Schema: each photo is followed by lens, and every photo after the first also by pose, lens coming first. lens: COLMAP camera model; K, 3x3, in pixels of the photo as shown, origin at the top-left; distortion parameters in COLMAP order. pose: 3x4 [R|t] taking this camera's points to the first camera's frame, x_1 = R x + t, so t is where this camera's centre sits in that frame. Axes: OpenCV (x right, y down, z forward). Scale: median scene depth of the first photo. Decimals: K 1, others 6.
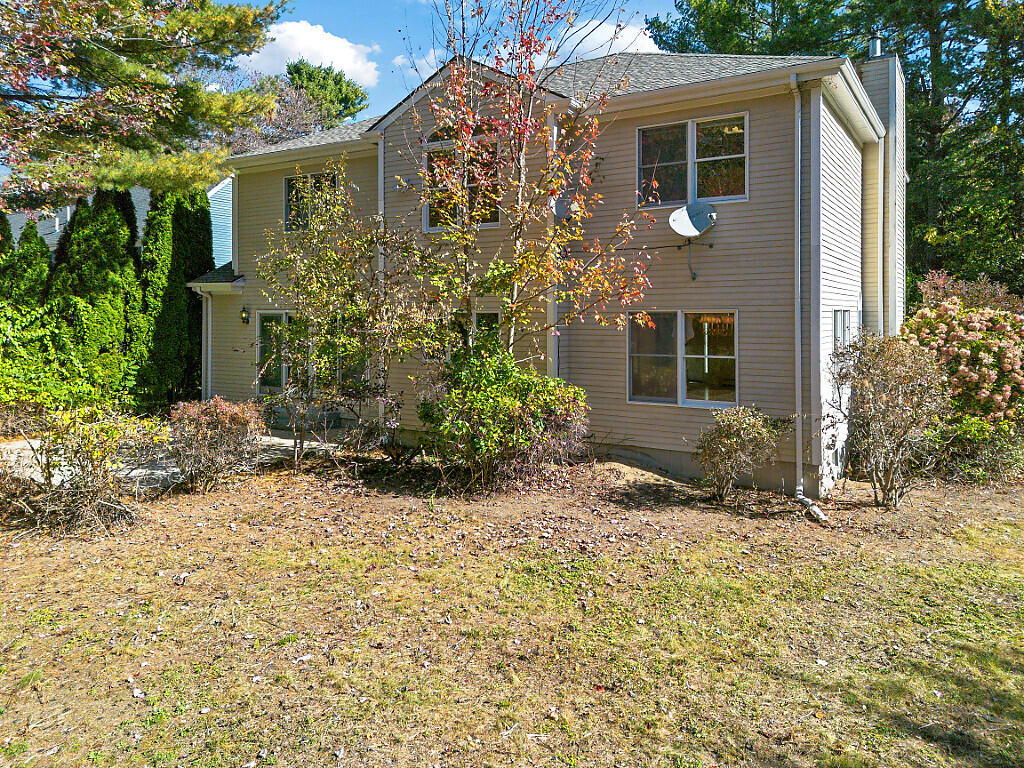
lens RADIAL K [[741.5, 0, 511.0], [0, 741.5, 314.0], [0, 0, 1]] dist [0.046029, -0.027256]
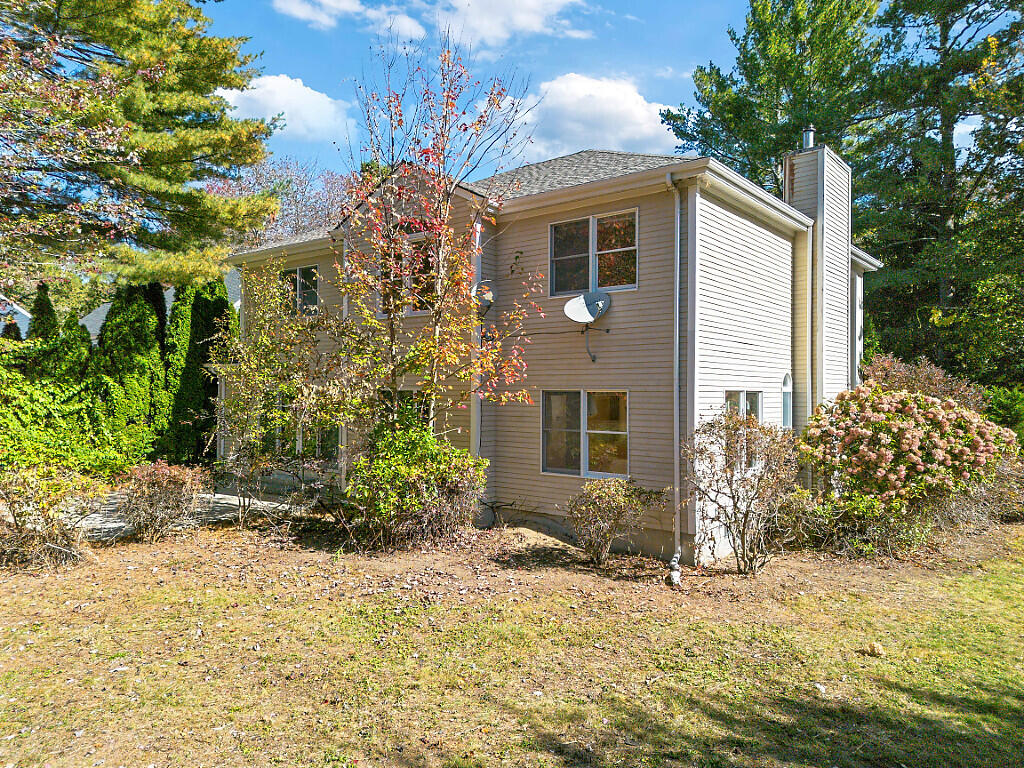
lens RADIAL K [[713.3, 0, 512.0], [0, 713.3, 384.0], [0, 0, 1]] dist [0.081572, -0.073451]
pose [[0.992238, 0.005415, -0.124235, 0.250106], [-0.007343, 0.999860, -0.015065, 0.002831], [0.124136, 0.015860, 0.992138, -0.054583]]
